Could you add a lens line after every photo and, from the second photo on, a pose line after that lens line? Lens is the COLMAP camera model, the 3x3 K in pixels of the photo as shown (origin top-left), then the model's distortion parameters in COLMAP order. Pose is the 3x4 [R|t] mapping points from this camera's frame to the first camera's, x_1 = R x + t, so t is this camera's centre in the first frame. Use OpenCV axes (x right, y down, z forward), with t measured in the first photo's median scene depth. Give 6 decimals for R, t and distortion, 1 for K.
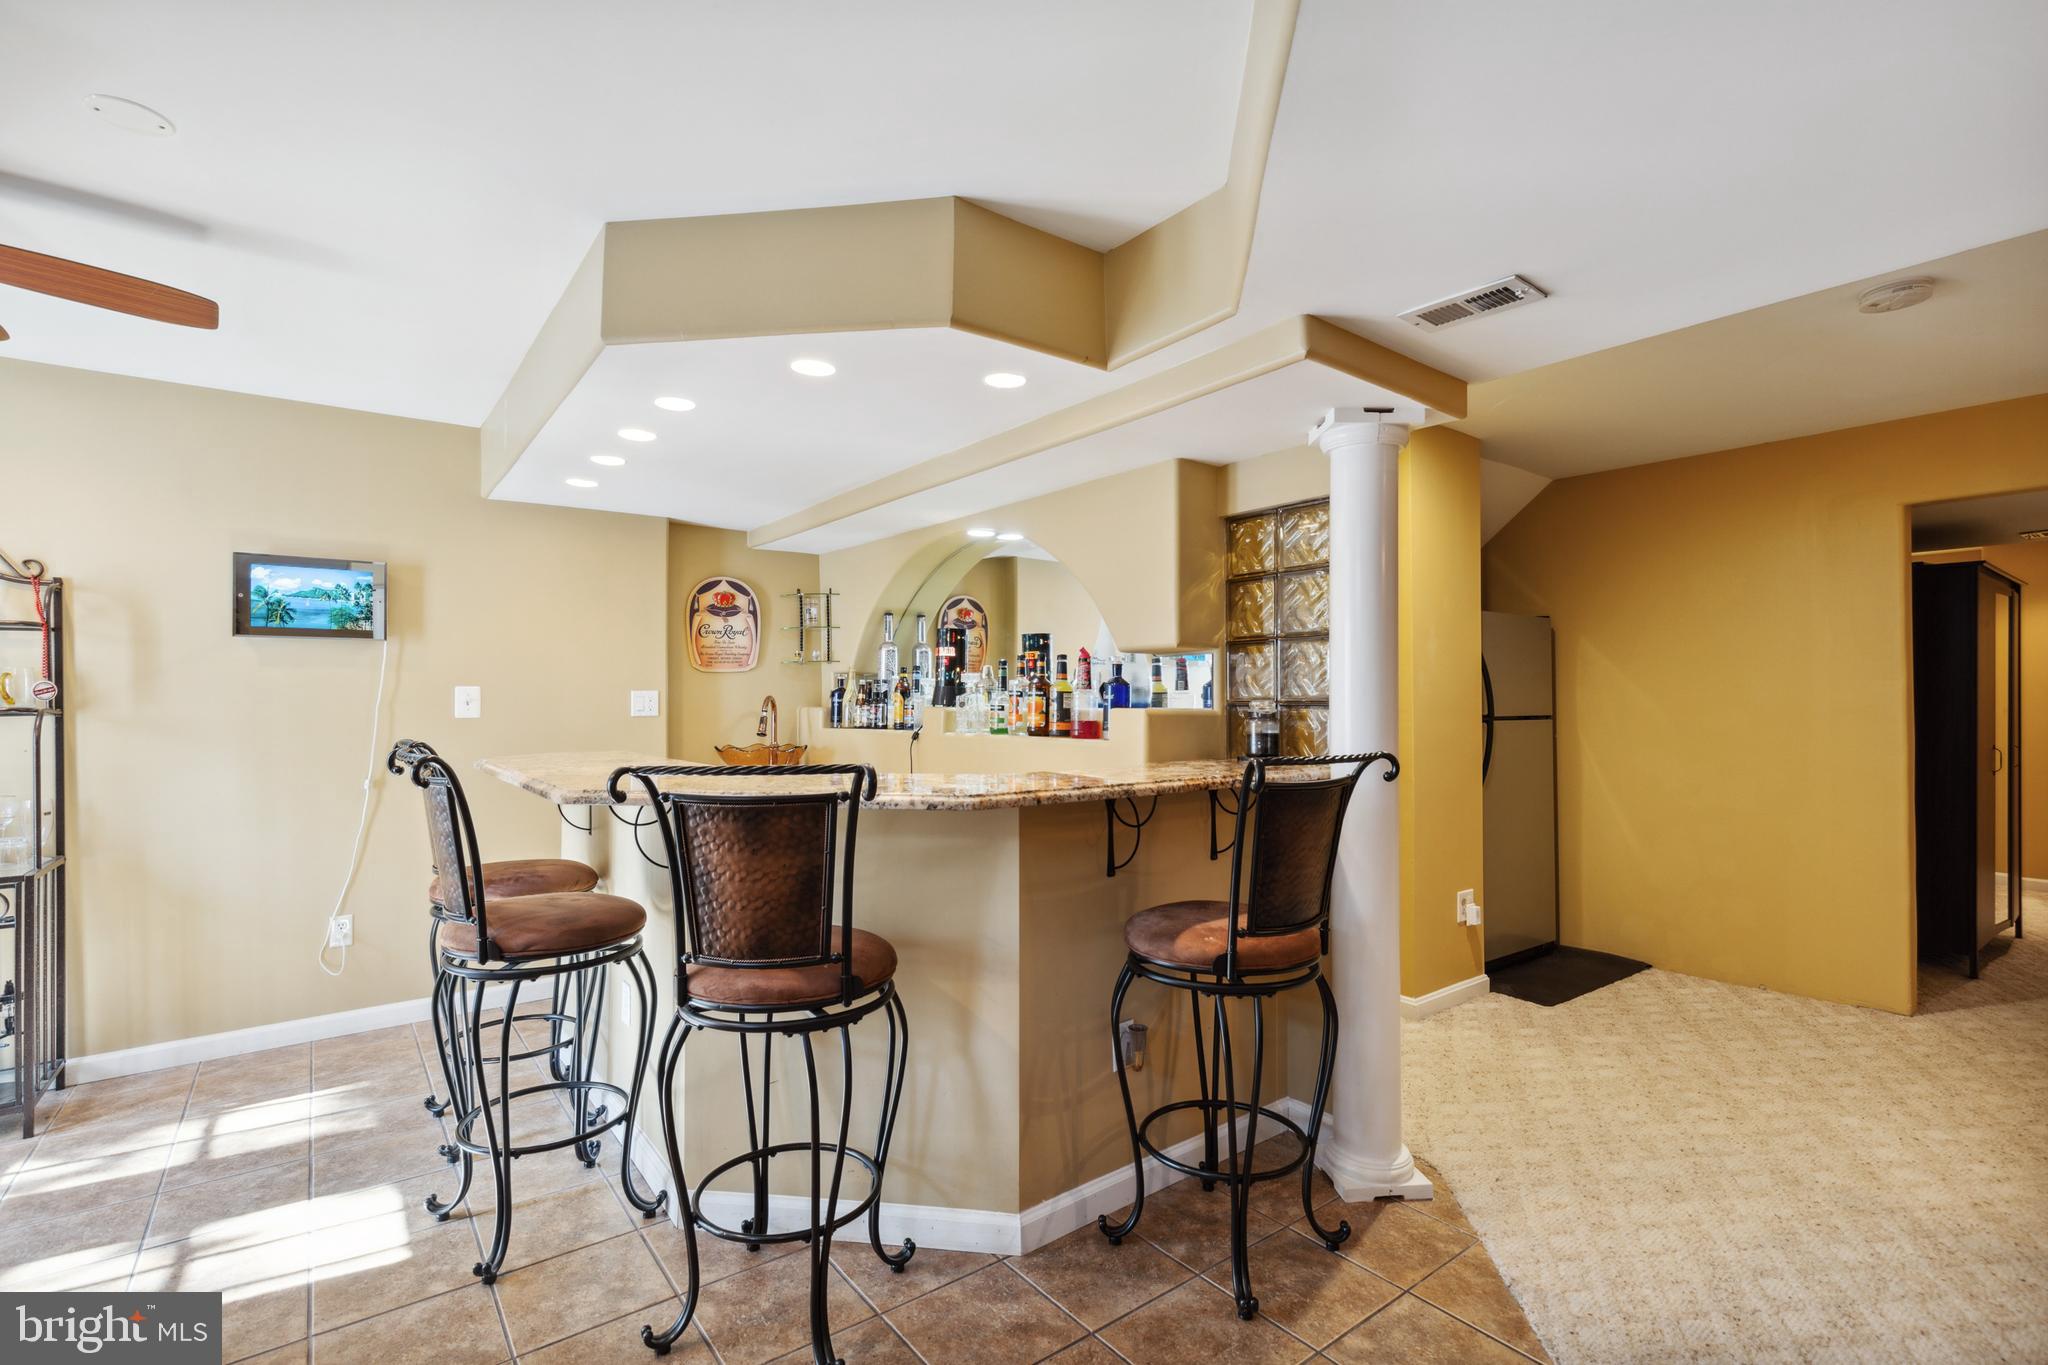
lens RADIAL K [[918.1, 0, 1021.5], [0, 918.1, 699.8], [0, 0, 1]] dist [-0.000966, 0.000085]
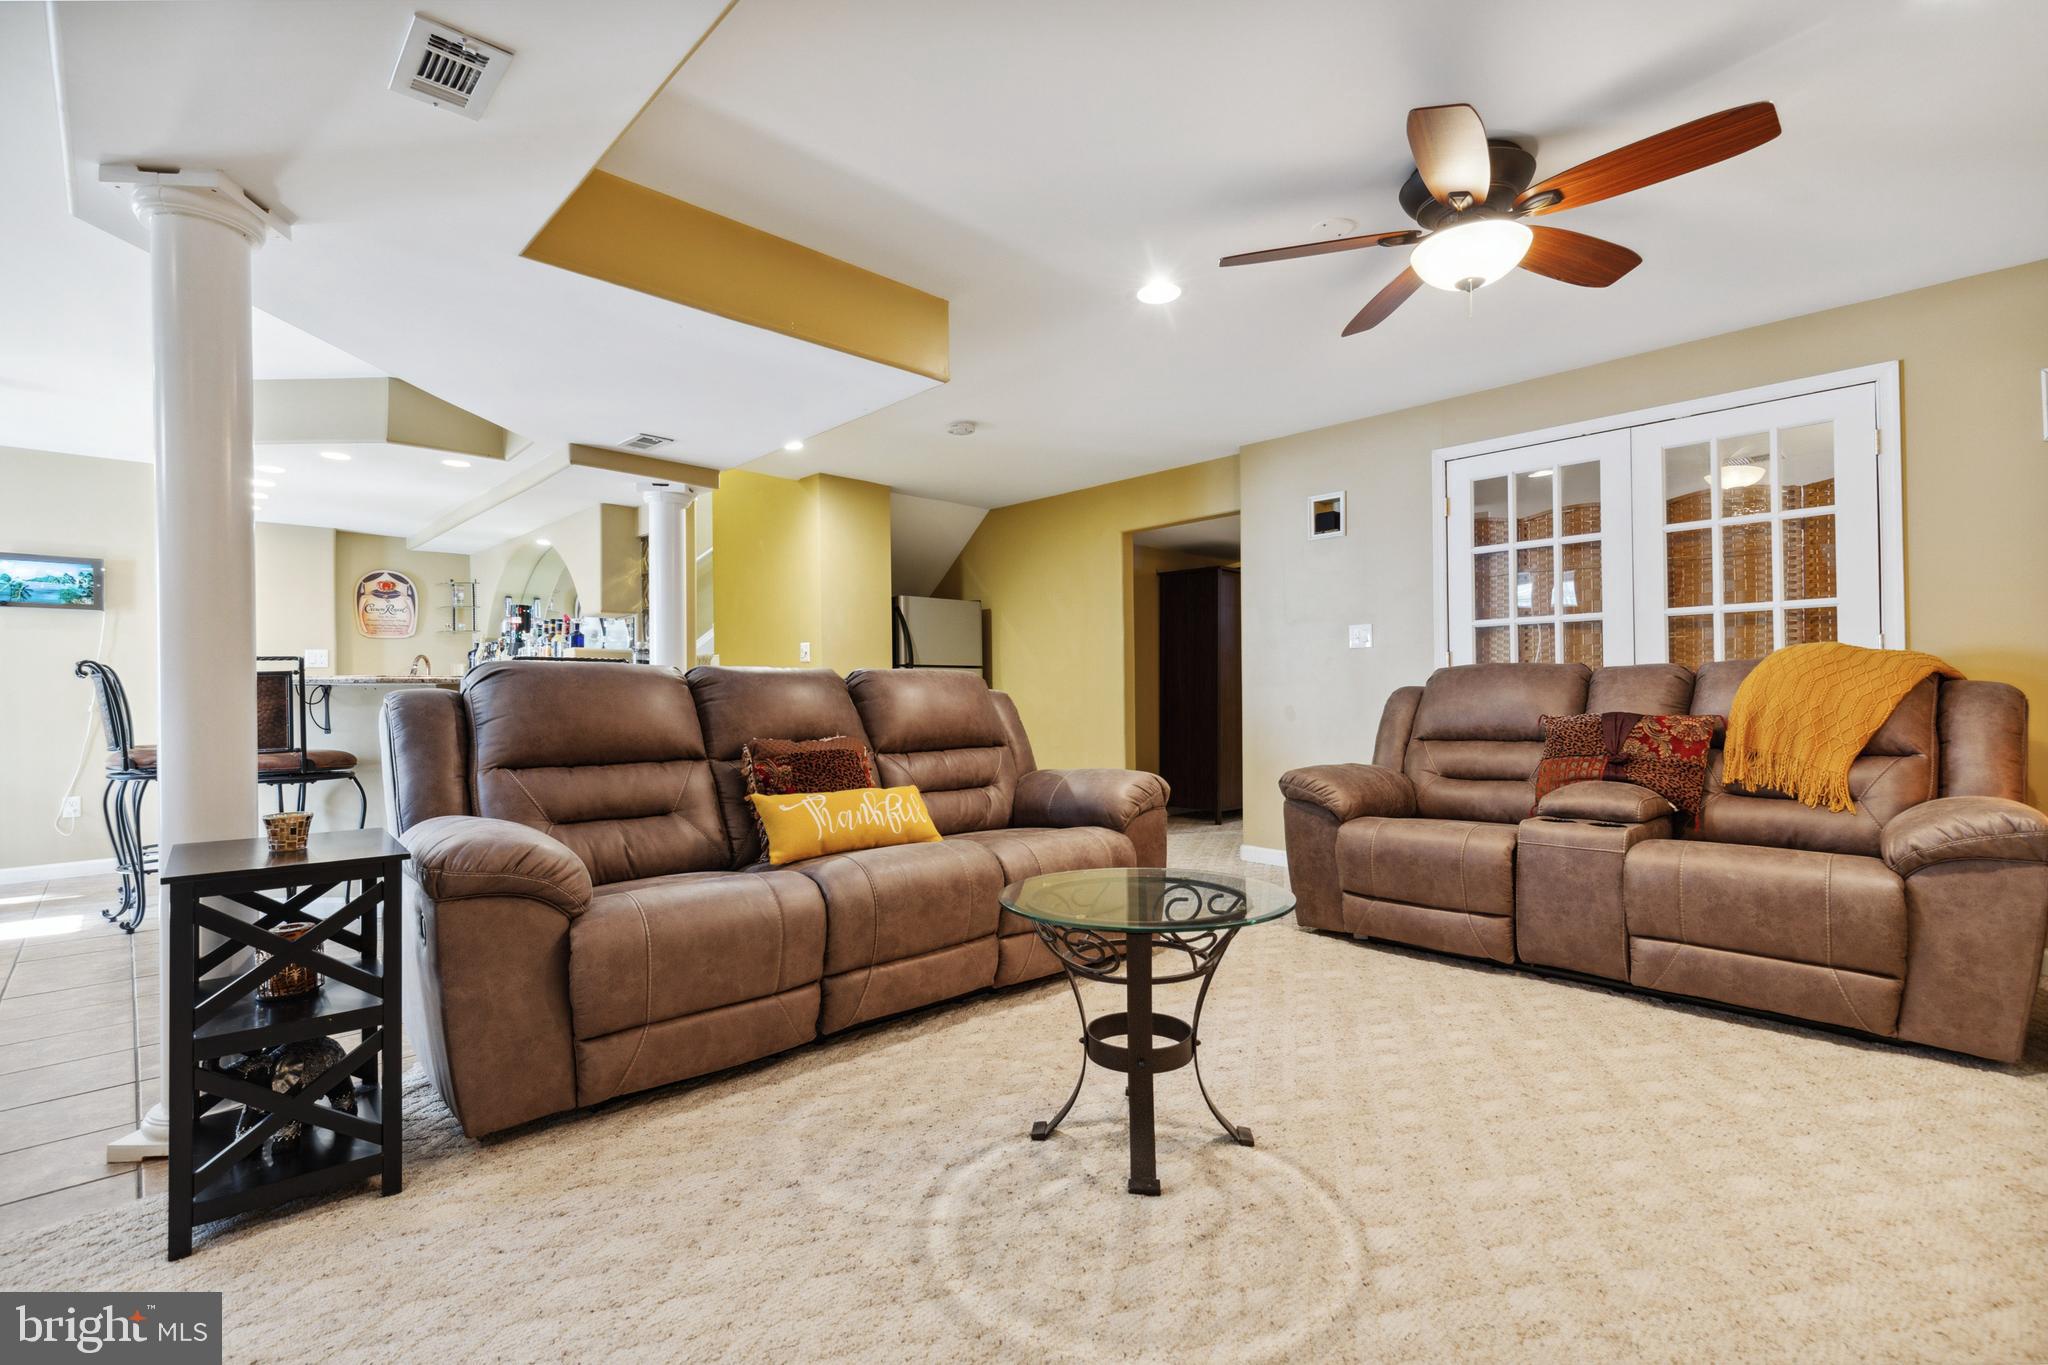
lens RADIAL K [[912.3, 0, 1027.4], [0, 912.3, 696.4], [0, 0, 1]] dist [-0.001871, -0.000610]
pose [[0.992091, -0.009116, 0.125188, 0.580922], [0.009091, 0.999958, 0.000774, 0.082269], [-0.125190, 0.000371, 0.992133, -0.623282]]
